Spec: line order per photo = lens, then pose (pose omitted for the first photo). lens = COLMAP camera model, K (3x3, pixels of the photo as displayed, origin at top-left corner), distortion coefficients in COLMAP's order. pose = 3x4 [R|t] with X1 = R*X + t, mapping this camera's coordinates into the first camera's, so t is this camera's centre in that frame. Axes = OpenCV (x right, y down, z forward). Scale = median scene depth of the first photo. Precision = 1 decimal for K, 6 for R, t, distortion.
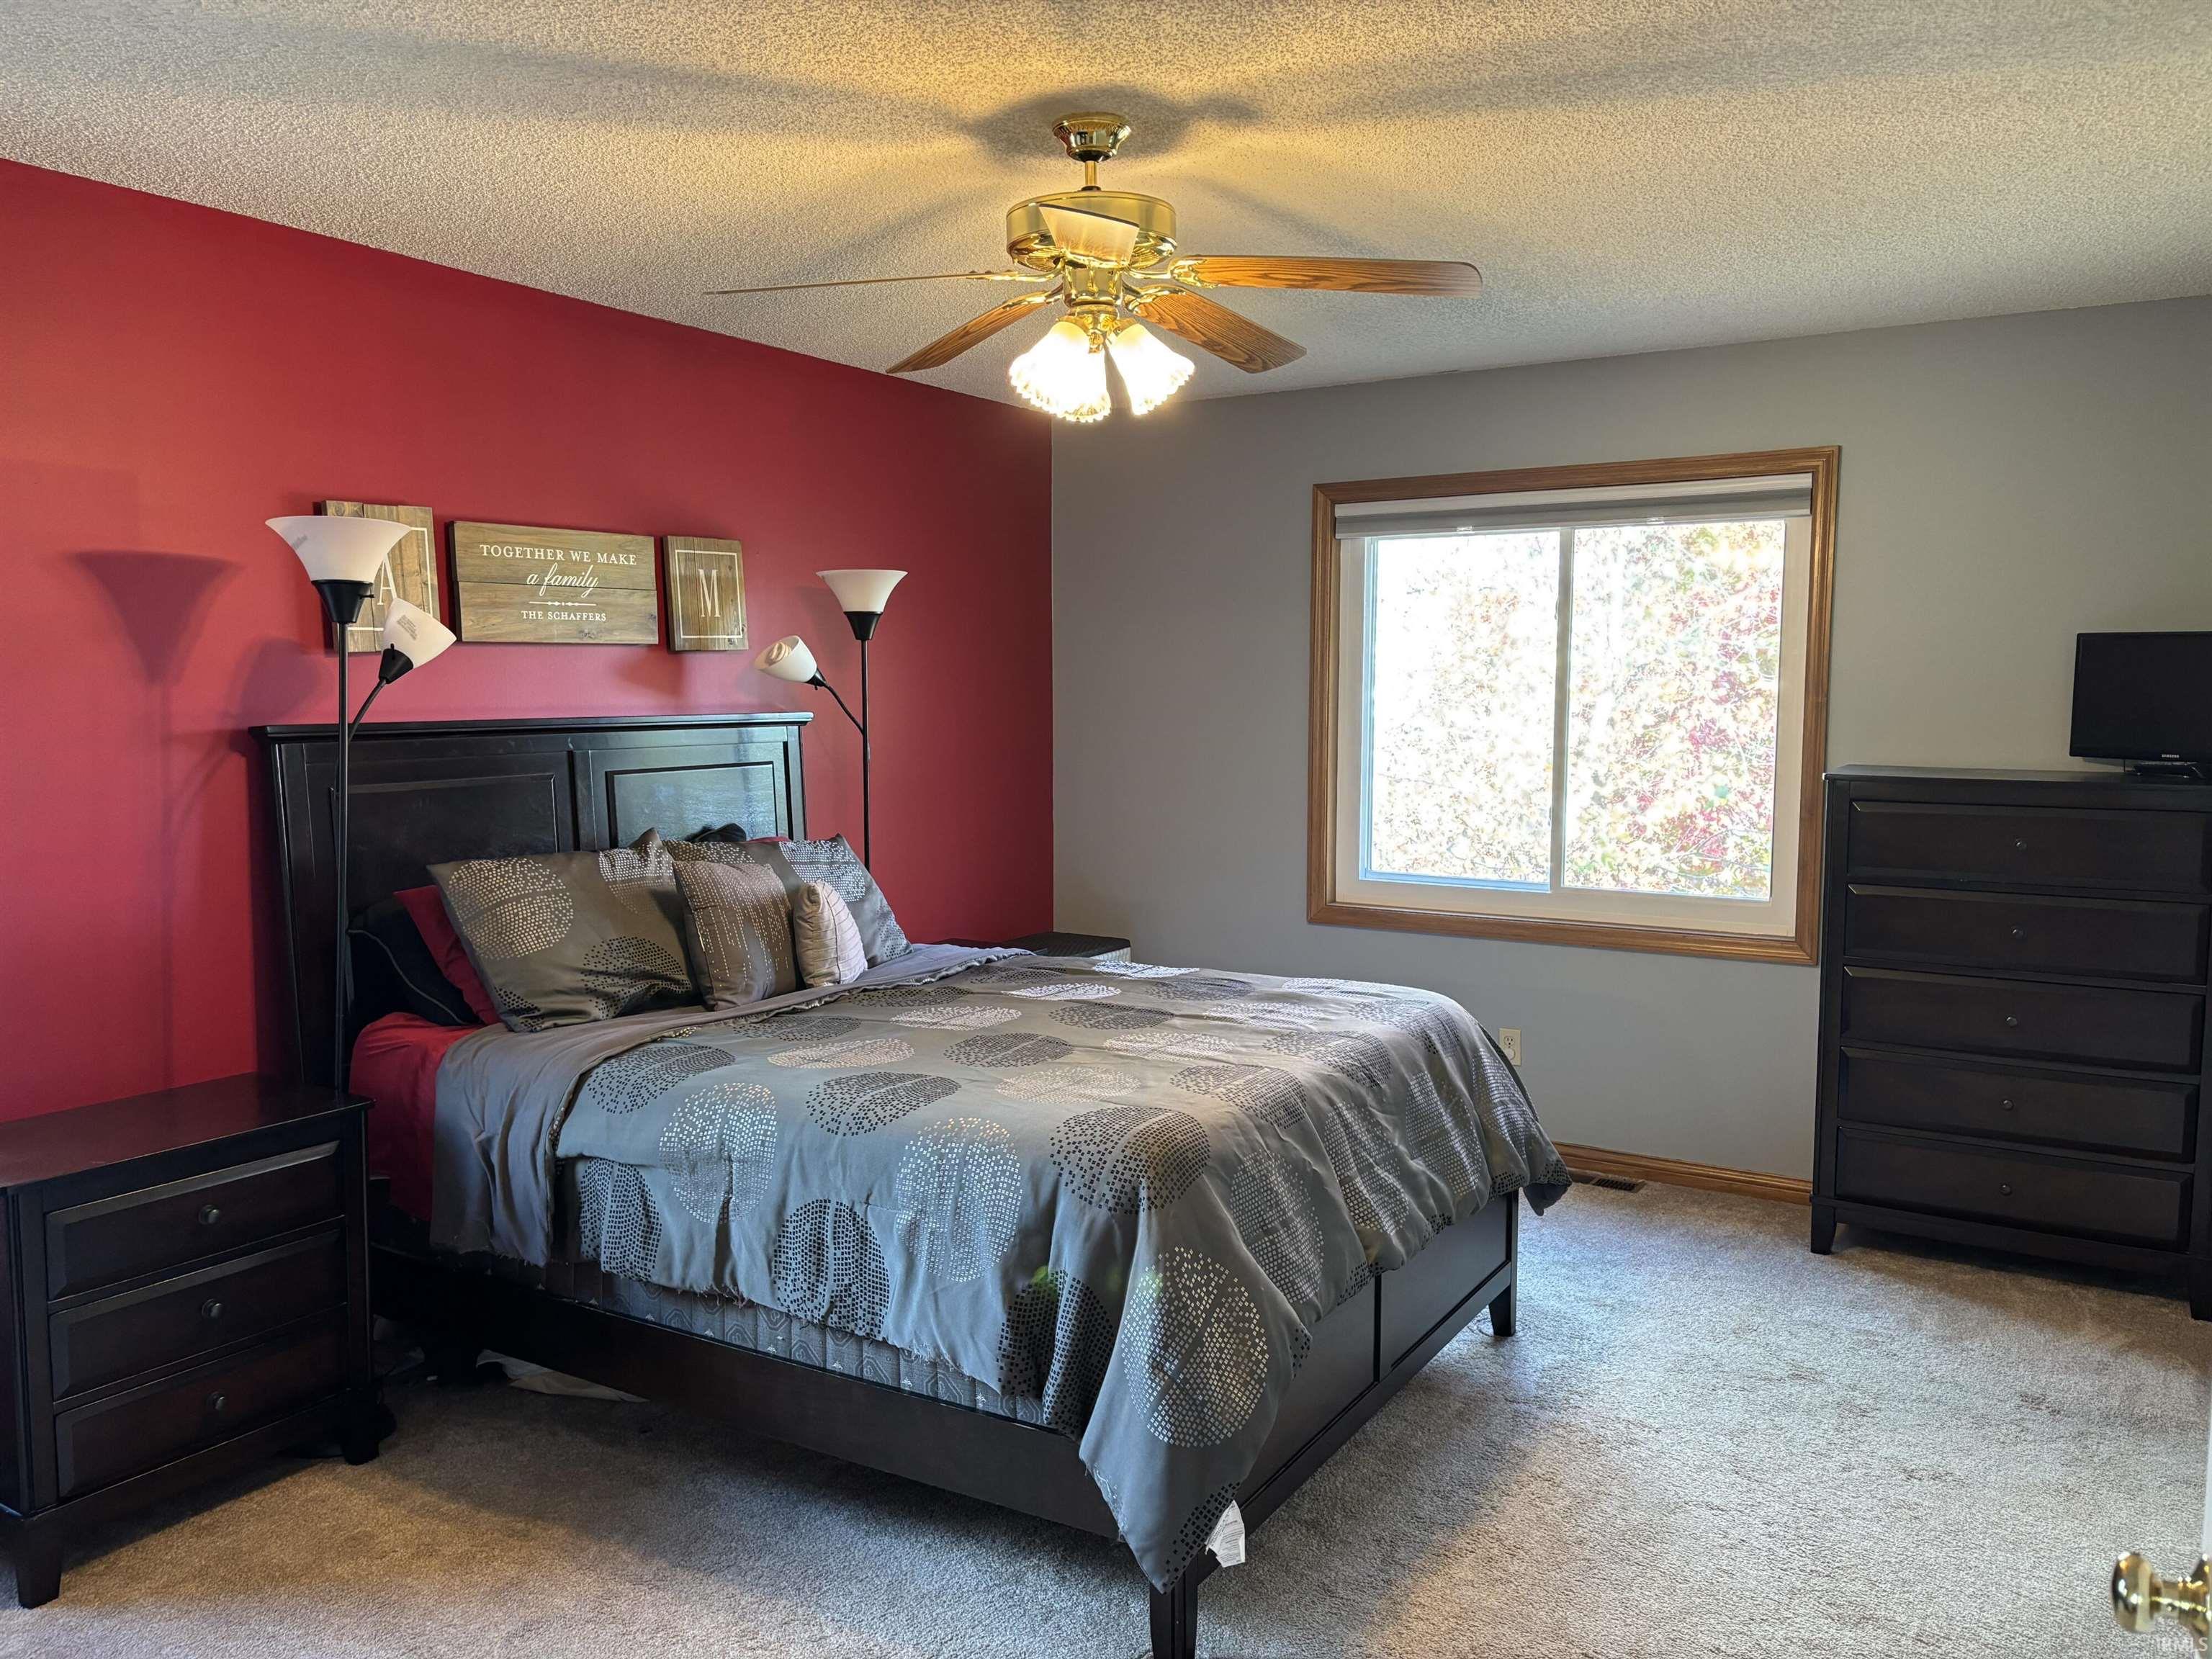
lens RADIAL K [[1662.9, 0, 1103.2], [0, 1662.9, 835.5], [0, 0, 1]] dist [0.008266, -0.000895]
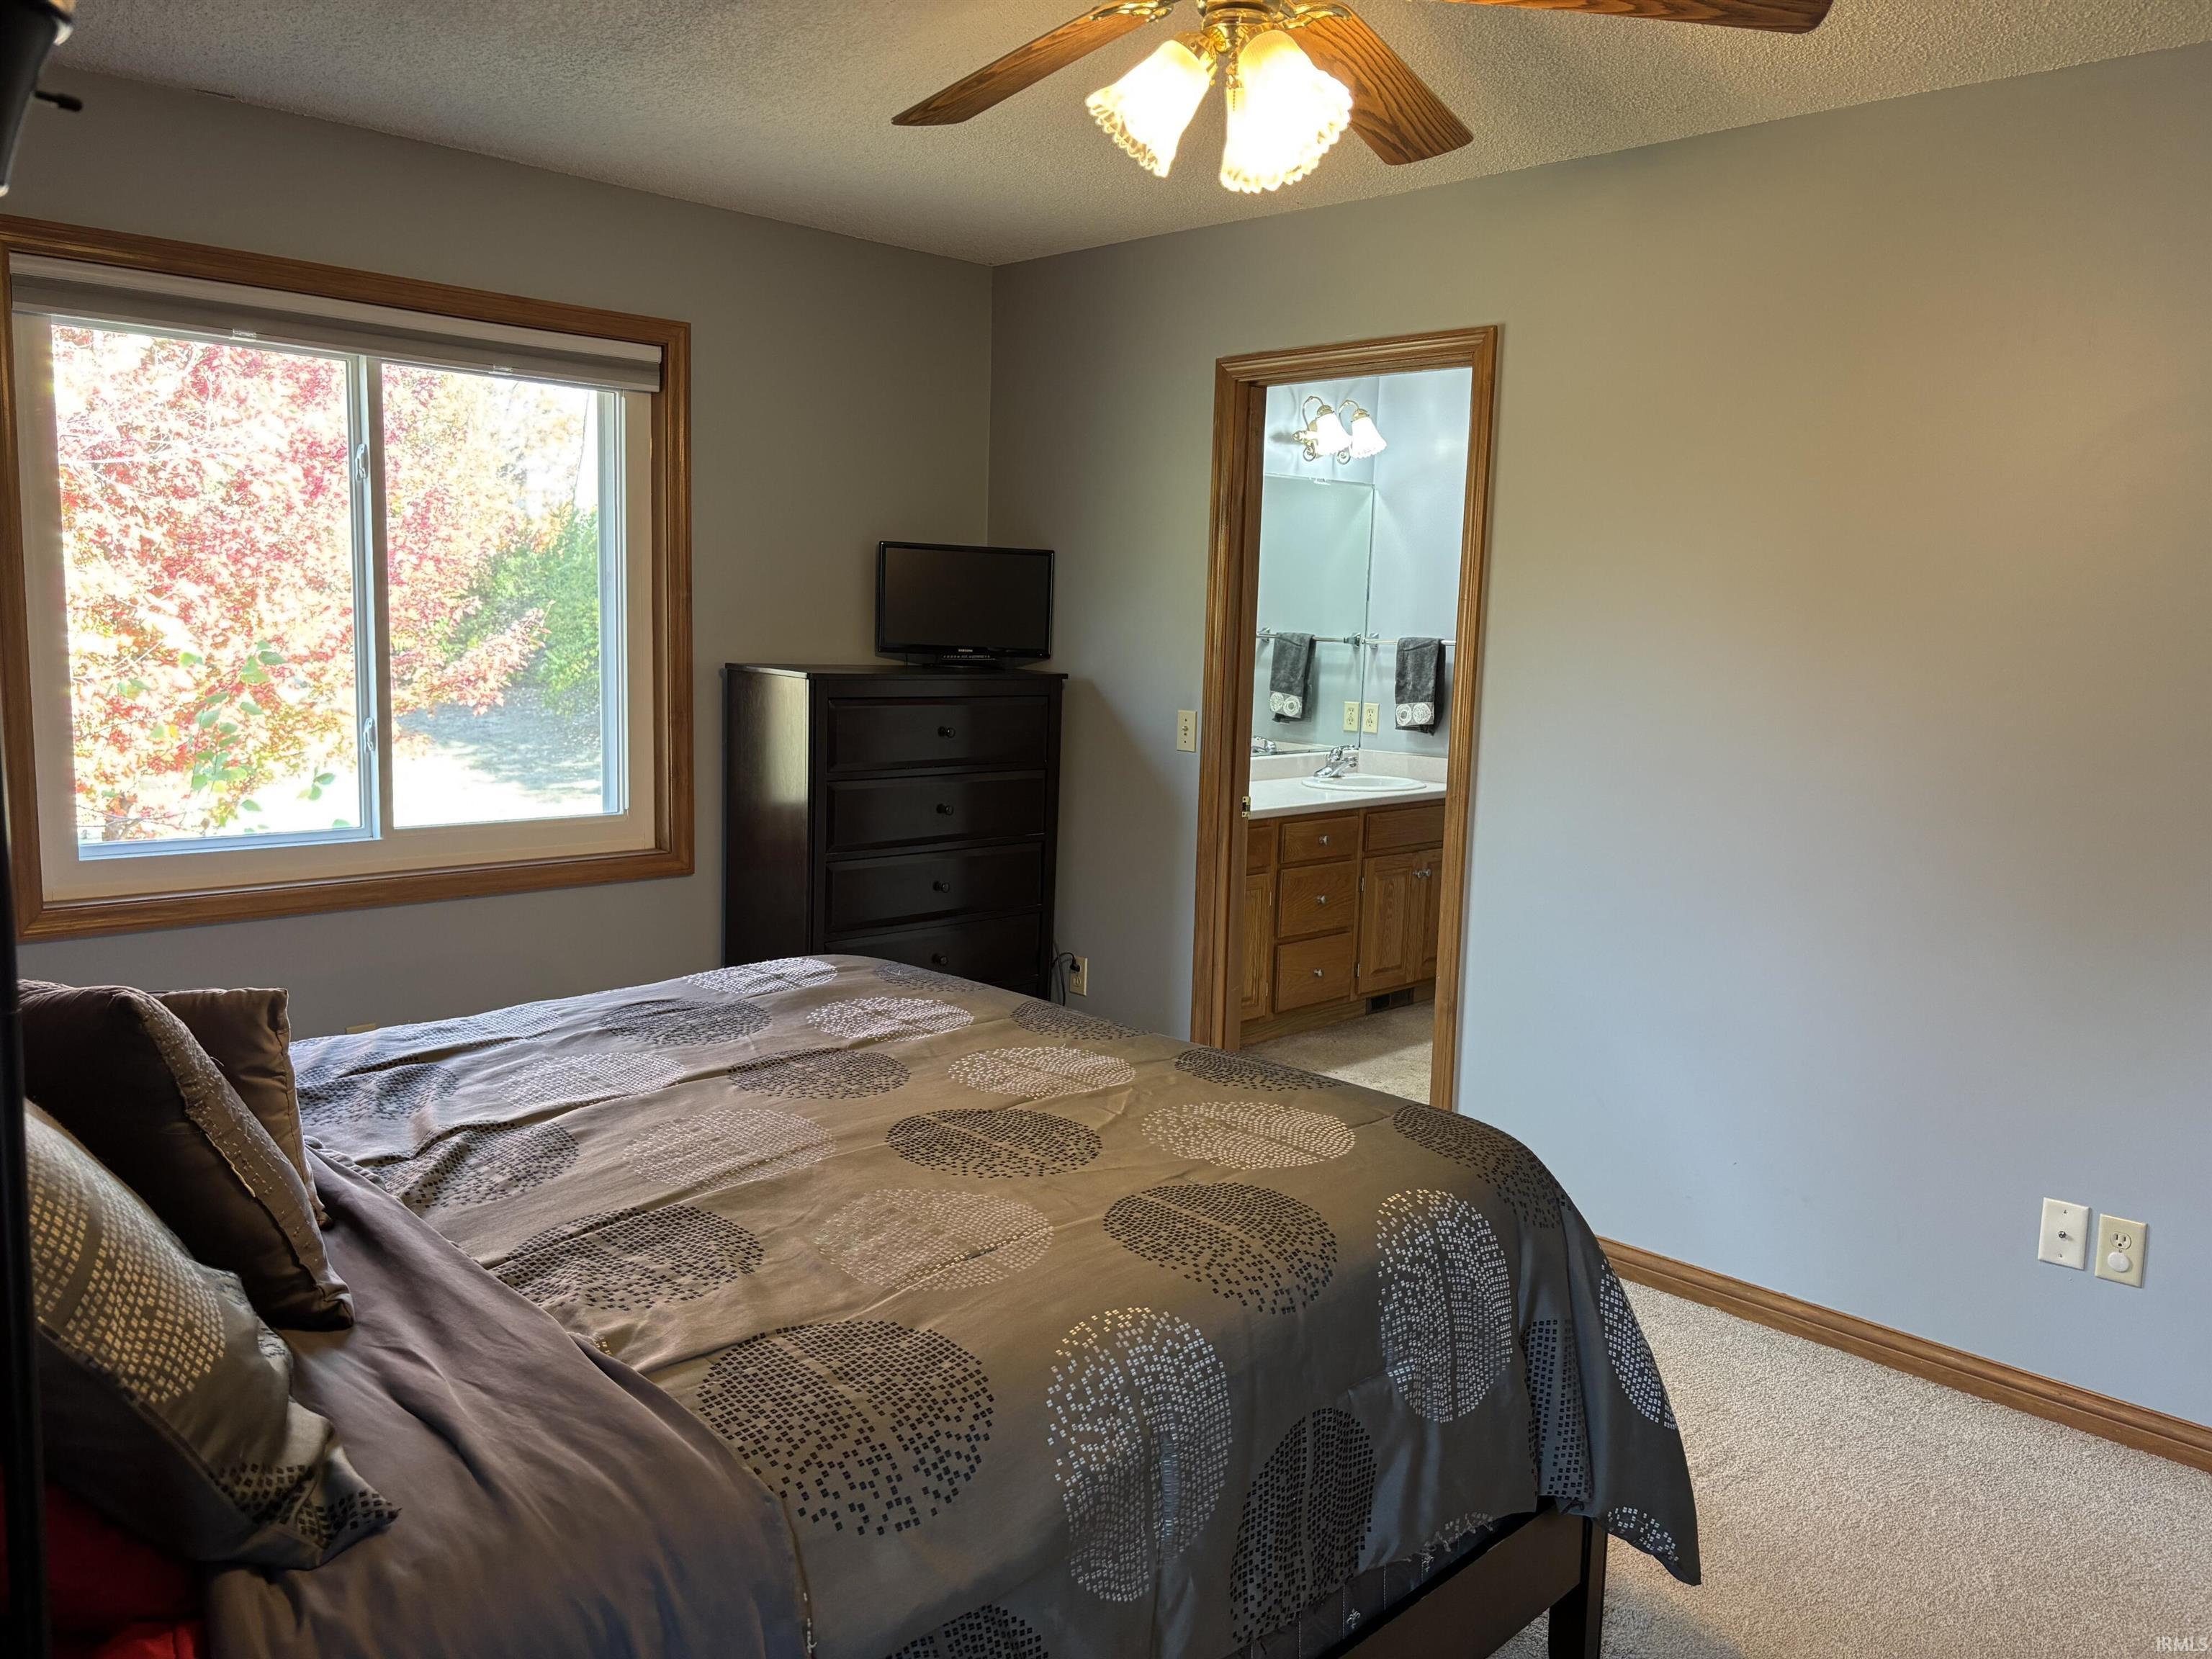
lens RADIAL K [[1662.9, 0, 1102.9], [0, 1662.9, 827.1], [0, 0, 1]] dist [0.008266, -0.000895]
pose [[0.238937, -0.116587, 0.964011, -0.437964], [0.056691, 0.992748, 0.106012, -0.037025], [-0.969379, 0.029321, 0.243814, 0.543623]]
